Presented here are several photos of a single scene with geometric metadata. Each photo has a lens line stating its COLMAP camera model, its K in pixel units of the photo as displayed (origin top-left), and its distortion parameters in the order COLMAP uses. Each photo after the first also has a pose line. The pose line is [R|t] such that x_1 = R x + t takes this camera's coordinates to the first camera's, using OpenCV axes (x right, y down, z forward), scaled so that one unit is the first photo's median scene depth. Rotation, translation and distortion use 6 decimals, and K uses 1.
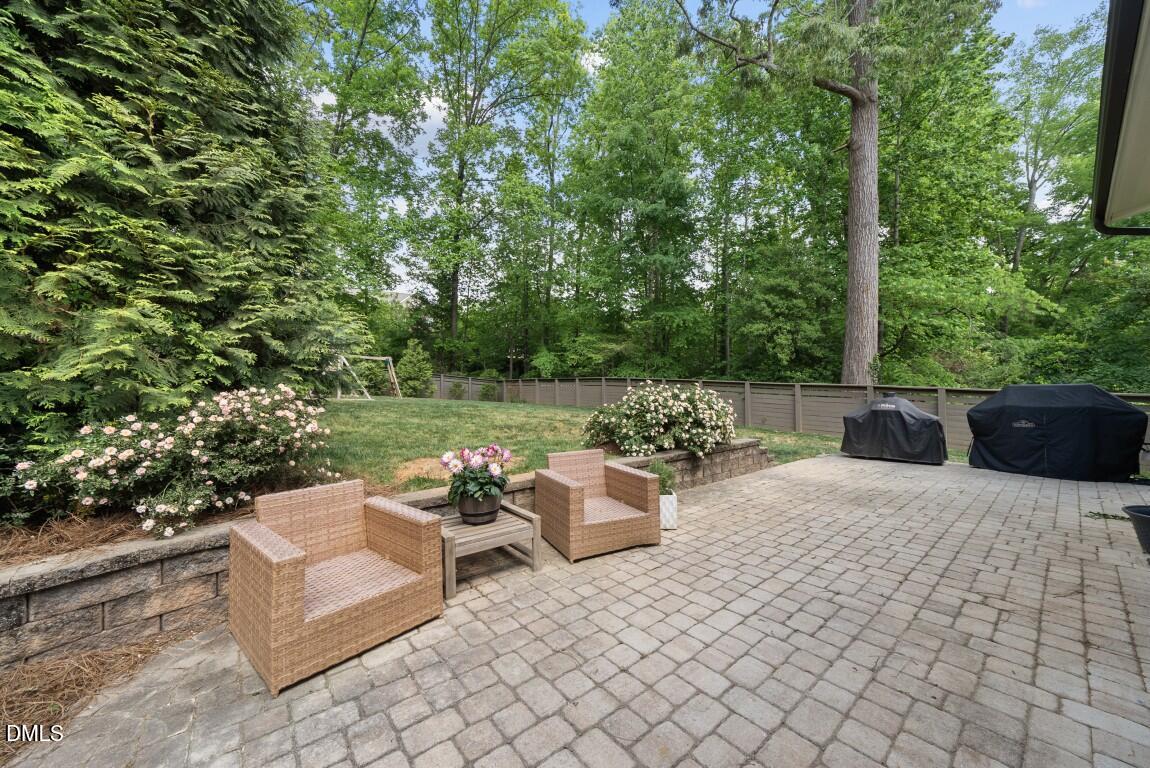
lens RADIAL K [[416.1, 0, 572.9], [0, 416.1, 385.4], [0, 0, 1]] dist [-0.002953, -0.000199]
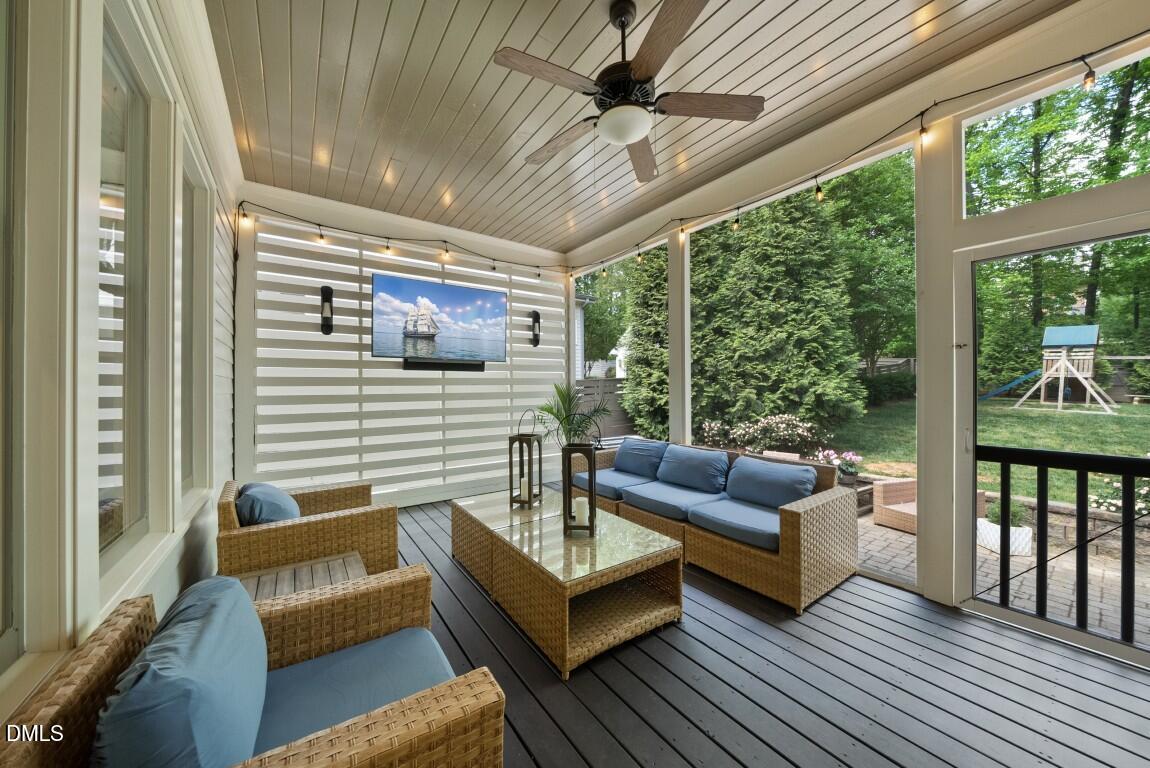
lens RADIAL K [[396.9, 0, 572.2], [0, 396.9, 387.1], [0, 0, 1]] dist [-0.003481, -0.000467]
pose [[-0.064811, 0.010785, -0.997839, 2.046438], [0.018209, 0.999788, 0.009623, -0.238925], [0.997731, -0.017546, -0.064994, -0.227309]]
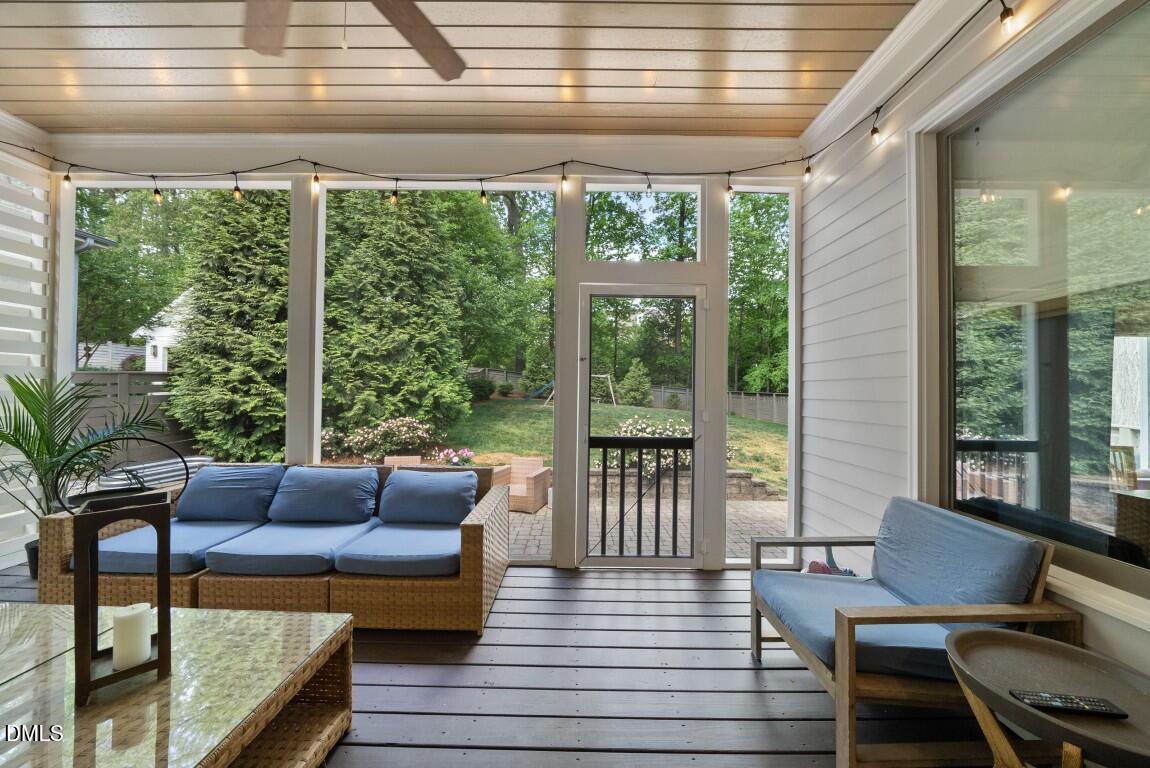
lens RADIAL K [[396.9, 0, 574.5], [0, 396.9, 386.1], [0, 0, 1]] dist [-0.003481, -0.000467]
pose [[0.770339, 0.012487, -0.637513, 1.823885], [-0.013096, 0.999907, 0.003760, -0.234606], [0.637500, 0.005453, 0.770431, -0.291265]]
